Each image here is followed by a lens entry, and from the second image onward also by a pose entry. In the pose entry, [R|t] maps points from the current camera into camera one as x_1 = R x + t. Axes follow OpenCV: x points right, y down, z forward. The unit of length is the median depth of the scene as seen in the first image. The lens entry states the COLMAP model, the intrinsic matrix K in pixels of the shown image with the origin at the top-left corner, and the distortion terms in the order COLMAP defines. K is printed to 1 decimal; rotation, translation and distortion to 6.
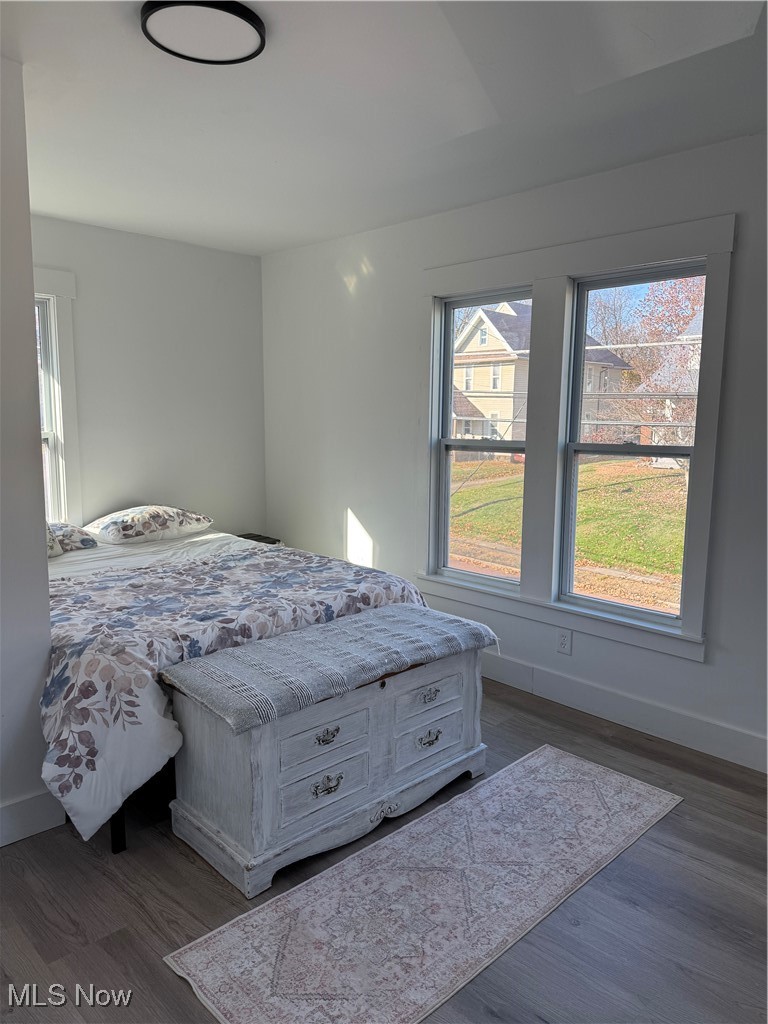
lens RADIAL K [[716.4, 0, 387.6], [0, 716.4, 525.4], [0, 0, 1]] dist [0.031246, -0.052923]
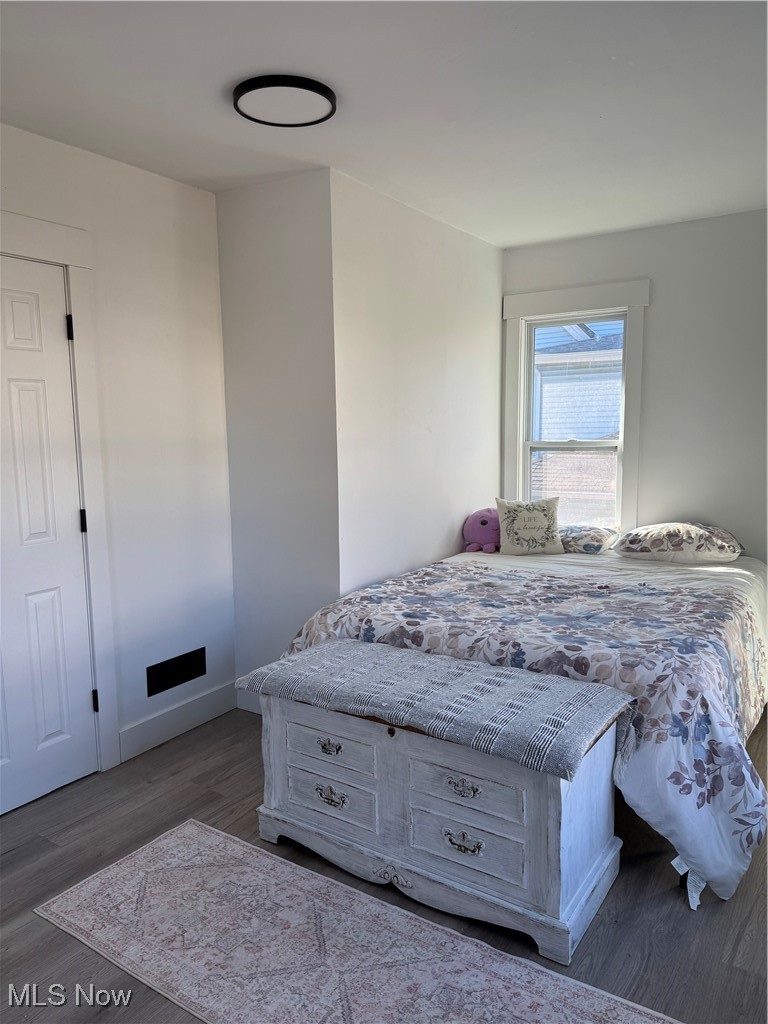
lens RADIAL K [[716.4, 0, 387.6], [0, 716.4, 525.4], [0, 0, 1]] dist [0.031246, -0.052923]
pose [[0.224410, 0.137670, -0.964721, 0.710955], [-0.142908, 0.983917, 0.107167, -0.106524], [0.963959, 0.113817, 0.240475, 0.666268]]
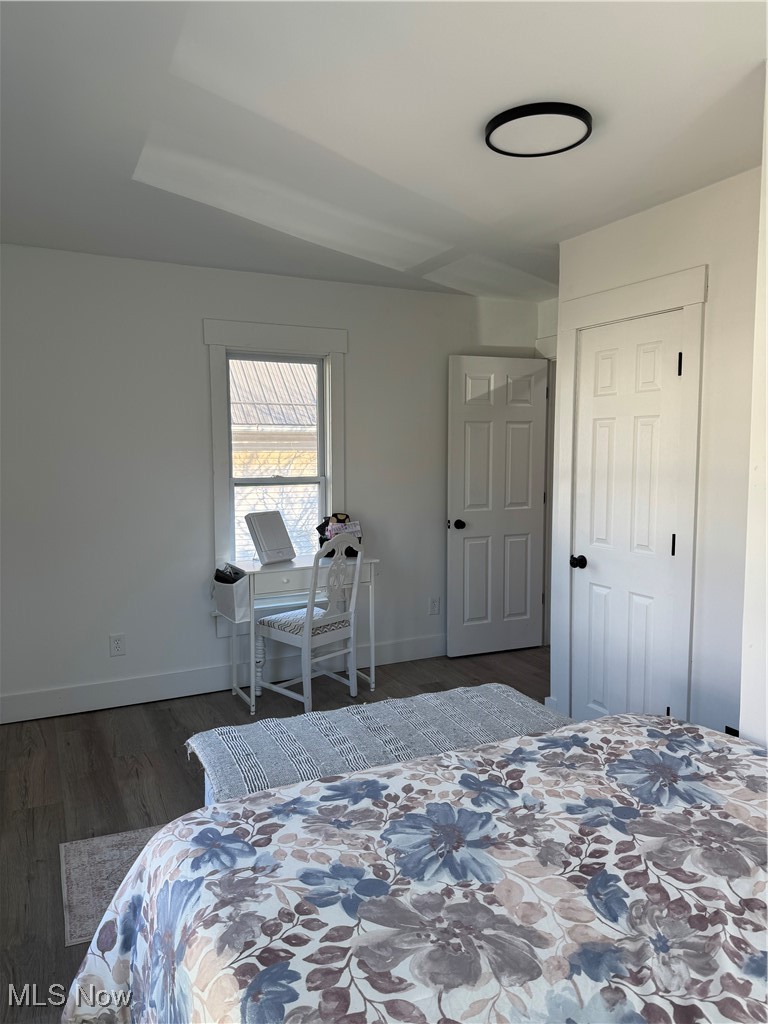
lens RADIAL K [[739.4, 0, 384.0], [0, 739.4, 512.0], [0, 0, 1]] dist [0.002831, 0.000200]
pose [[-0.953694, -0.031956, 0.299075, -0.285554], [0.044417, 0.968475, 0.245119, -0.279149], [-0.297479, 0.247053, -0.922210, 1.629414]]
